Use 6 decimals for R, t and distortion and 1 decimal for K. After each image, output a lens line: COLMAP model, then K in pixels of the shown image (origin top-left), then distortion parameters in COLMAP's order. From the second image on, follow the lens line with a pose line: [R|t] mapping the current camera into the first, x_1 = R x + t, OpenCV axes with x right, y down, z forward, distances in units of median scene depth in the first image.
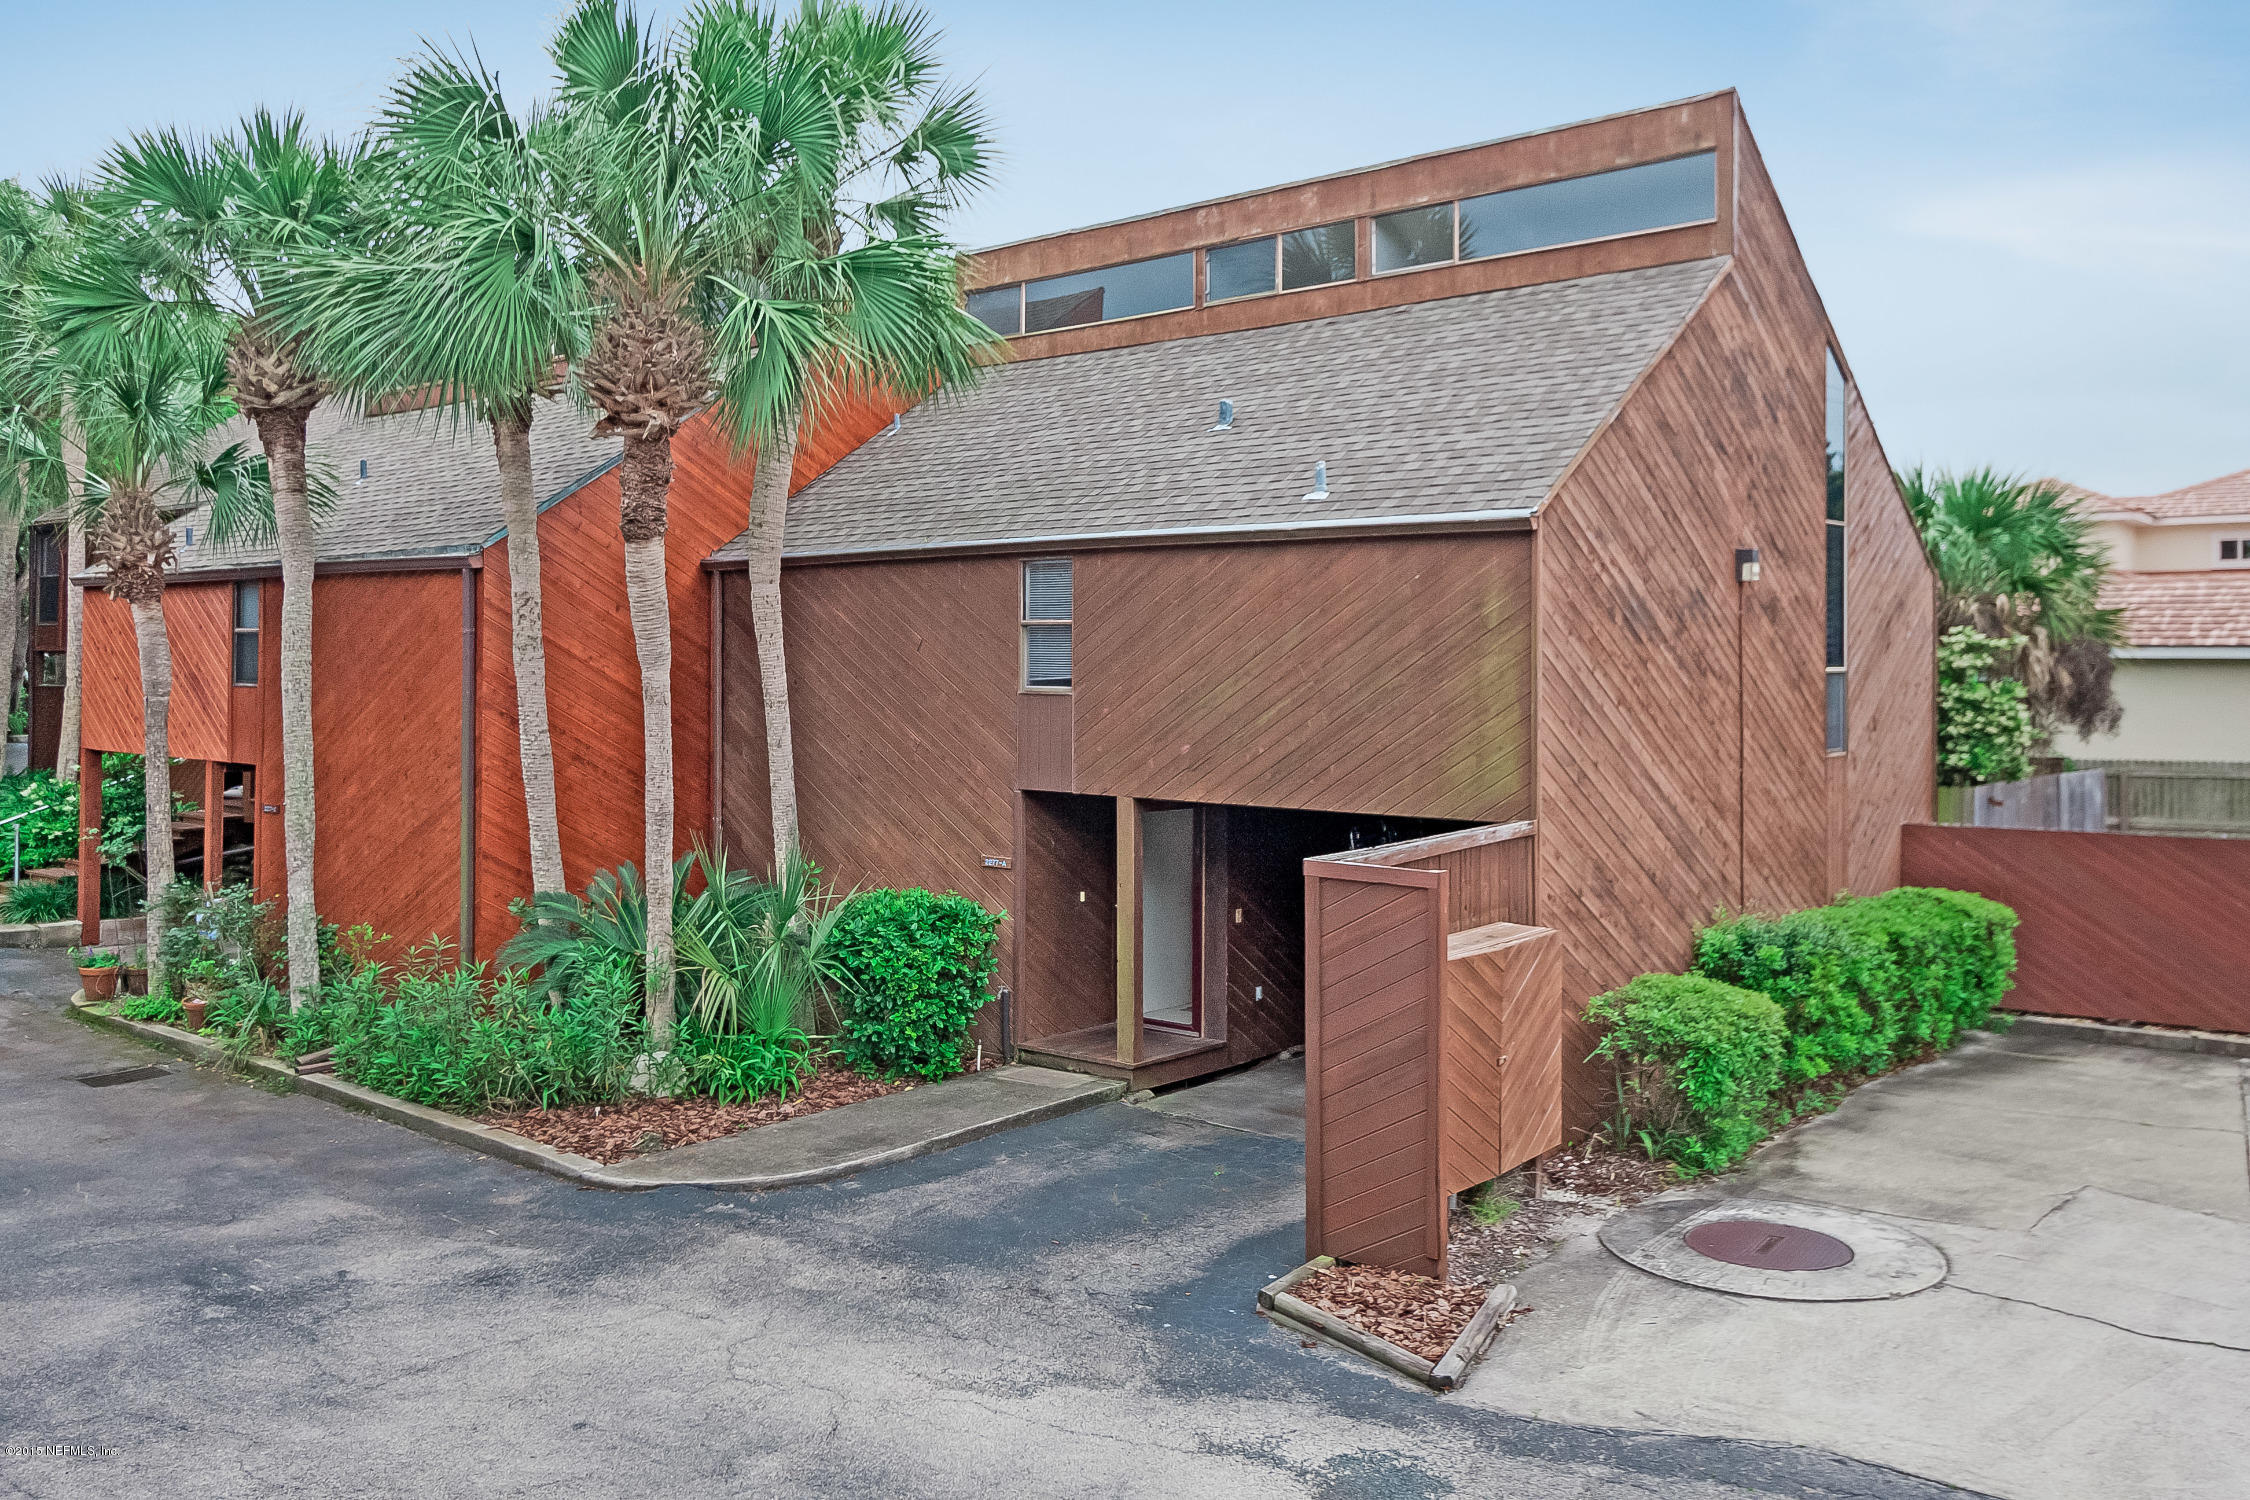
lens RADIAL K [[1777.0, 0, 1130.5], [0, 1777.0, 633.5], [0, 0, 1]] dist [0.007076, 0.001964]
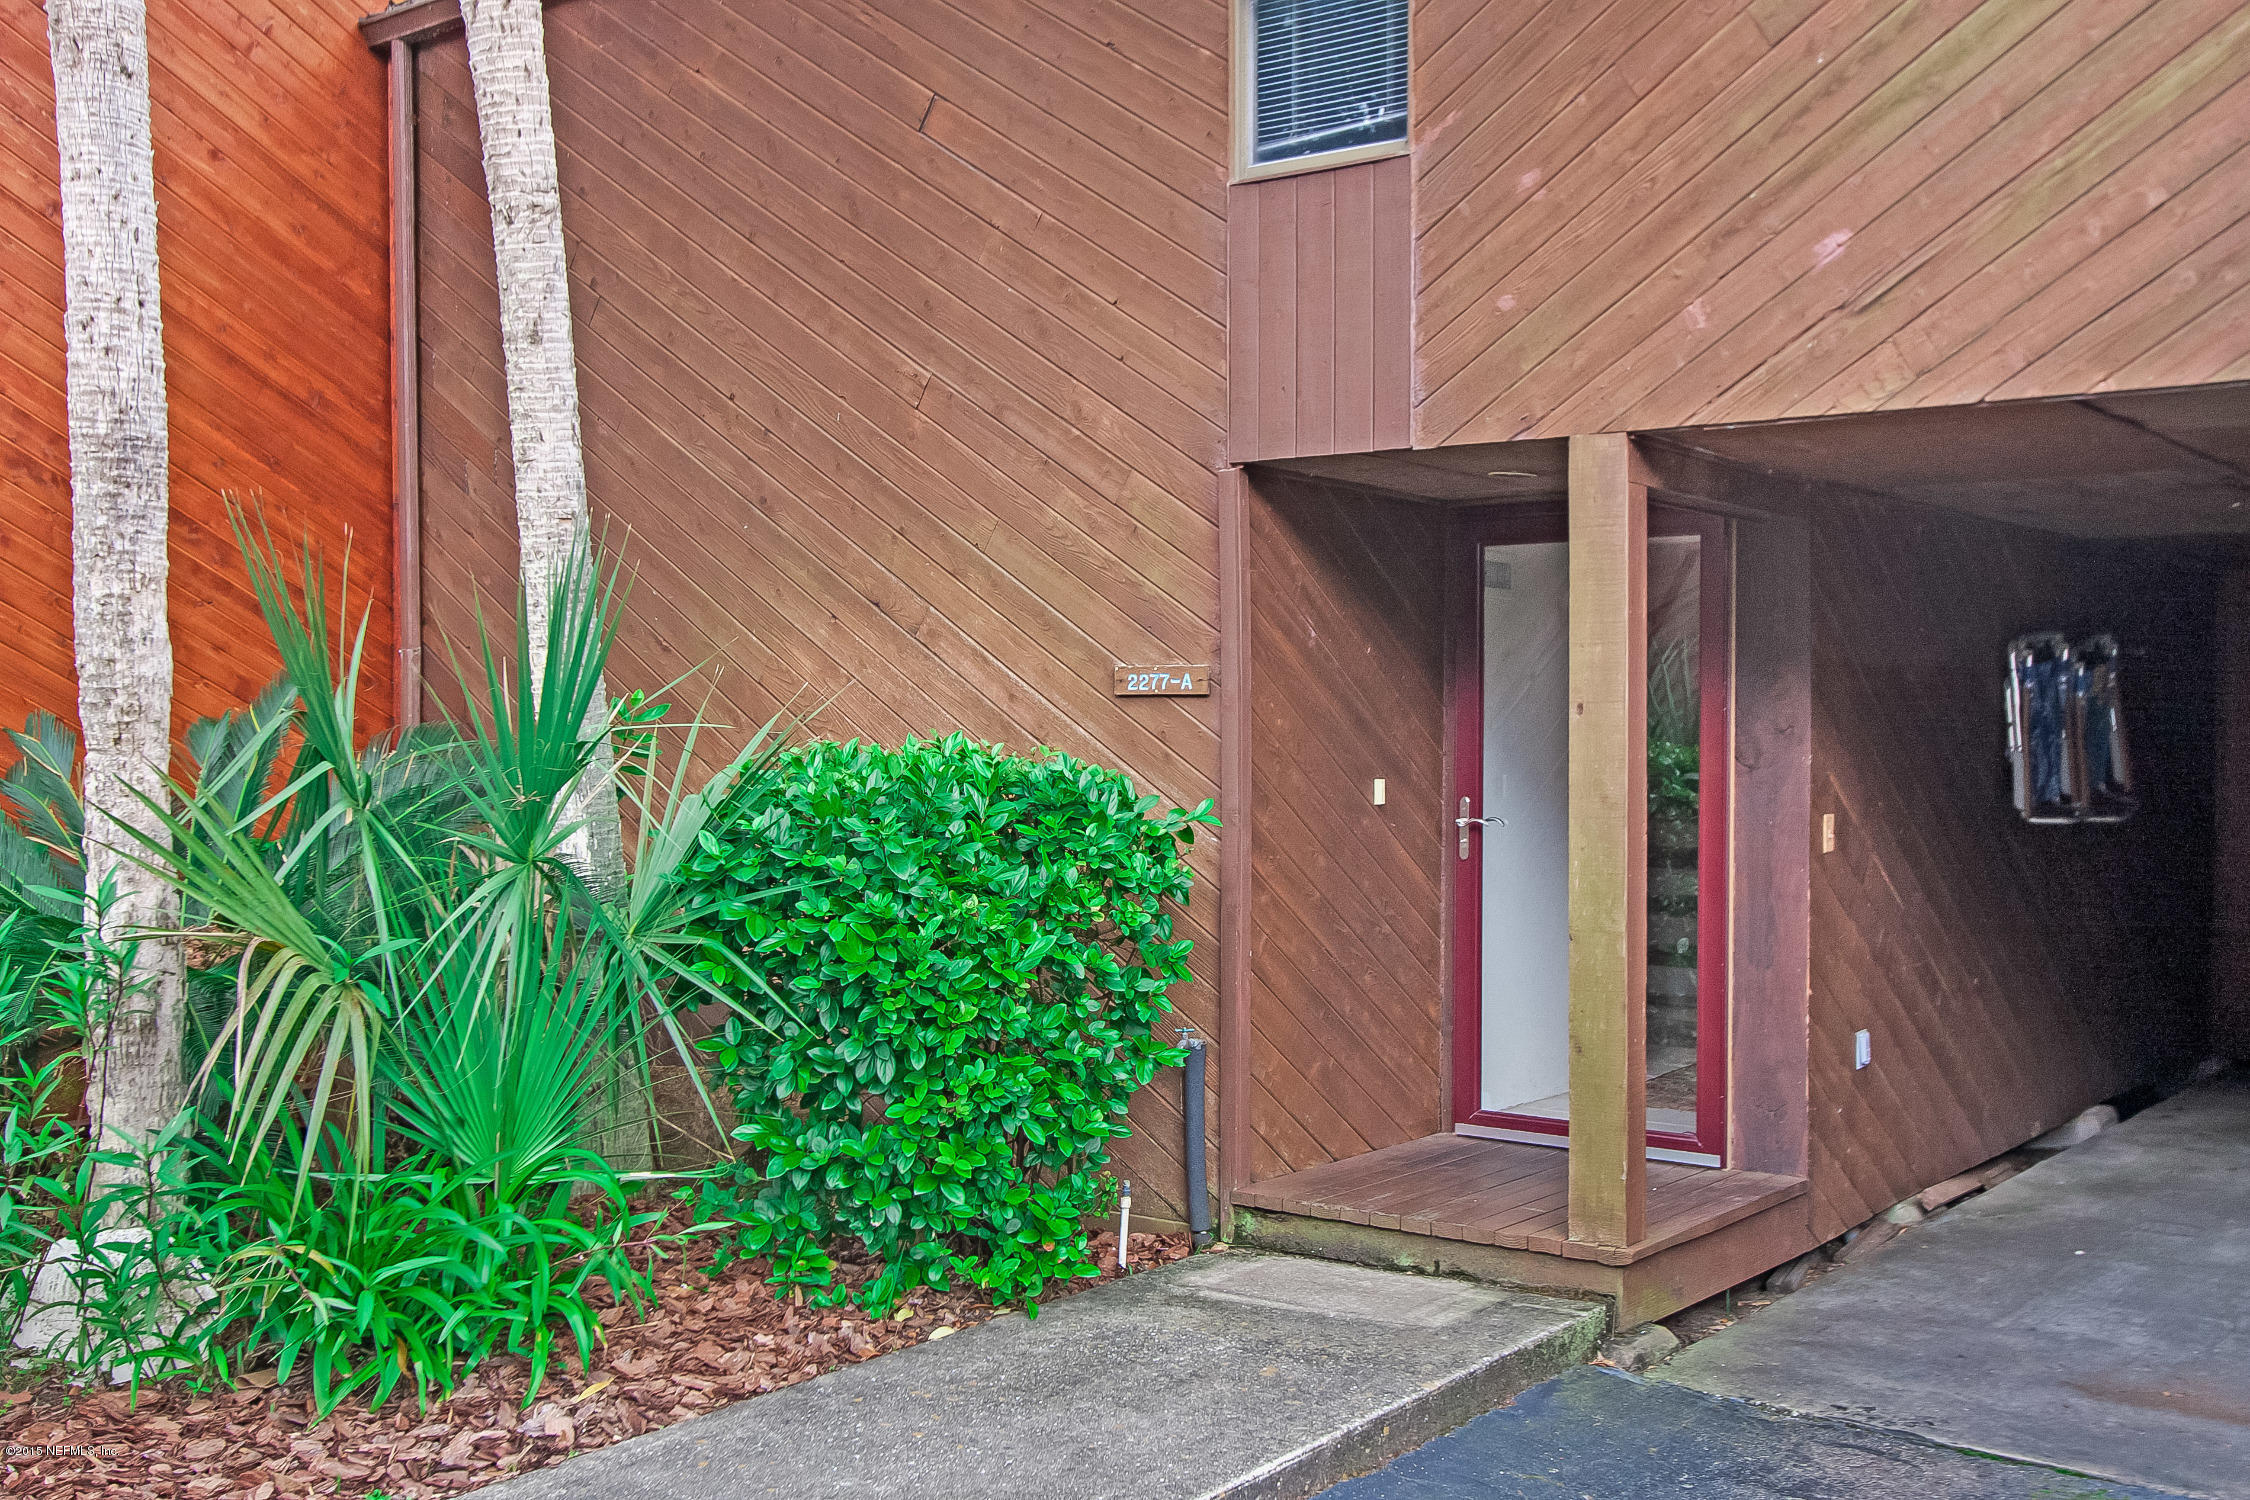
lens RADIAL K [[2222.2, 0, 1119.3], [0, 2222.2, 757.1], [0, 0, 1]] dist [0.008330, 0.000000]
pose [[0.999641, -0.004561, 0.026407, -0.104202], [0.003615, 0.999354, 0.035747, 0.139531], [-0.026553, -0.035639, 0.999012, 0.609533]]
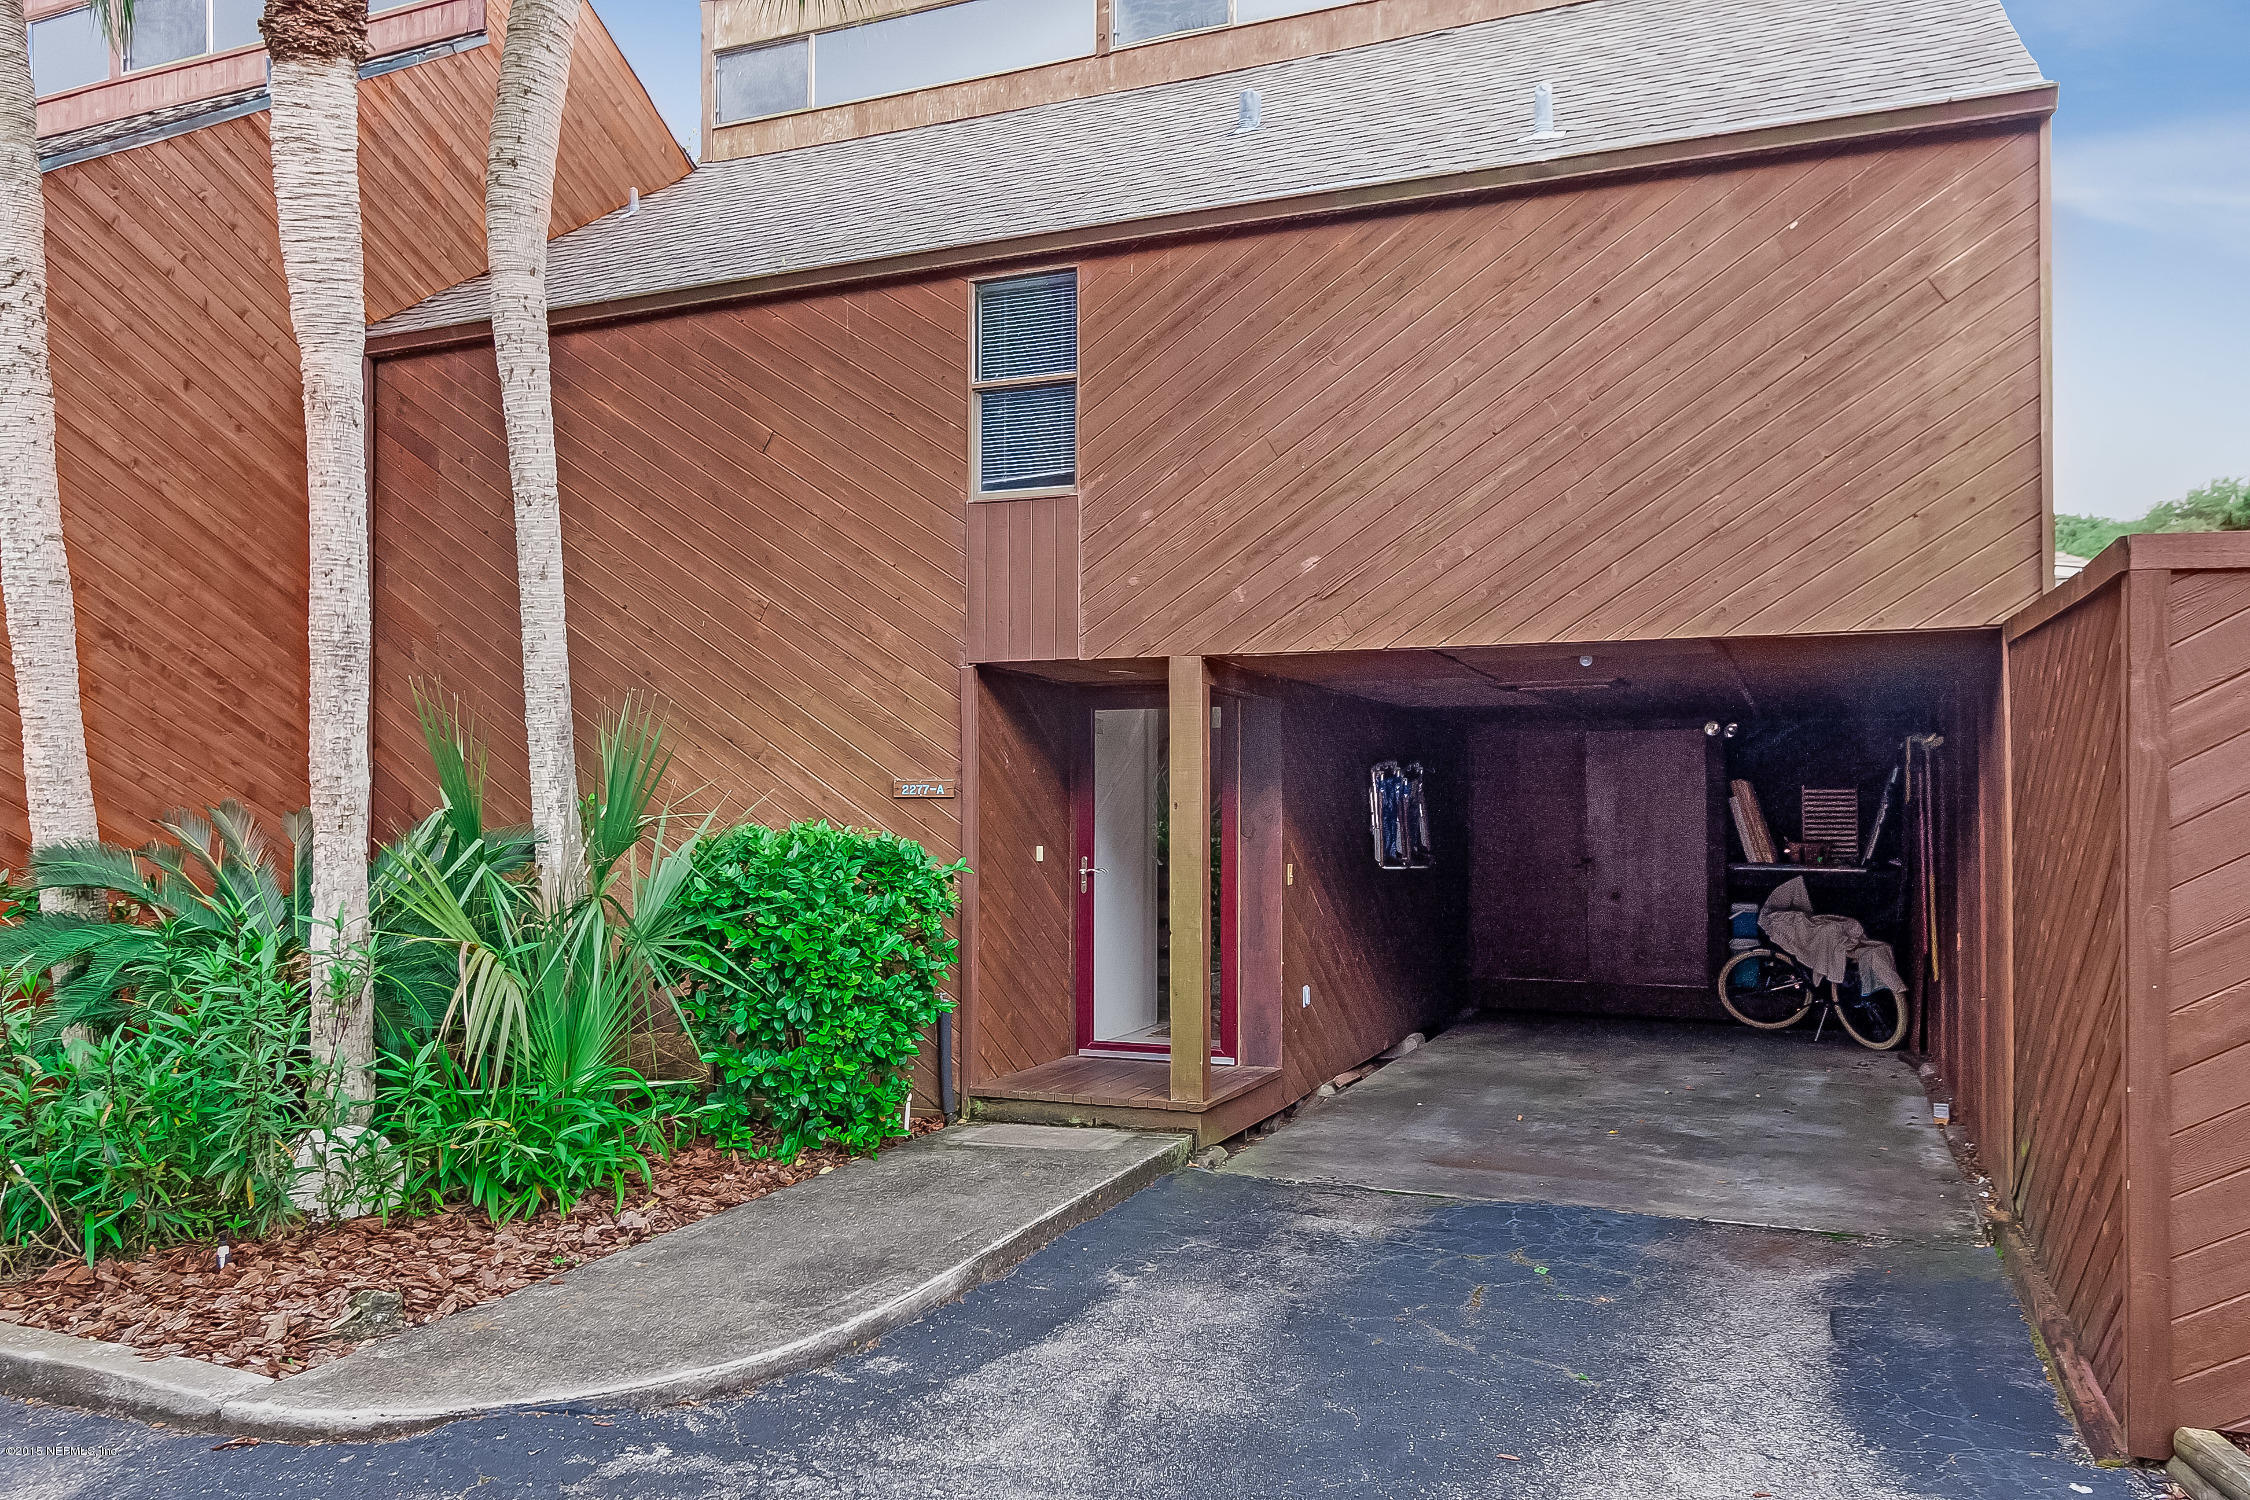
lens RADIAL K [[1633.8, 0, 1125.9], [0, 1633.8, 778.8], [0, 0, 1]] dist [0.013750, -0.011635]
pose [[0.956148, 0.000162, 0.292884, -0.187190], [-0.000519, 0.999999, 0.001142, 0.135846], [-0.292884, -0.001244, 0.956147, 0.494820]]
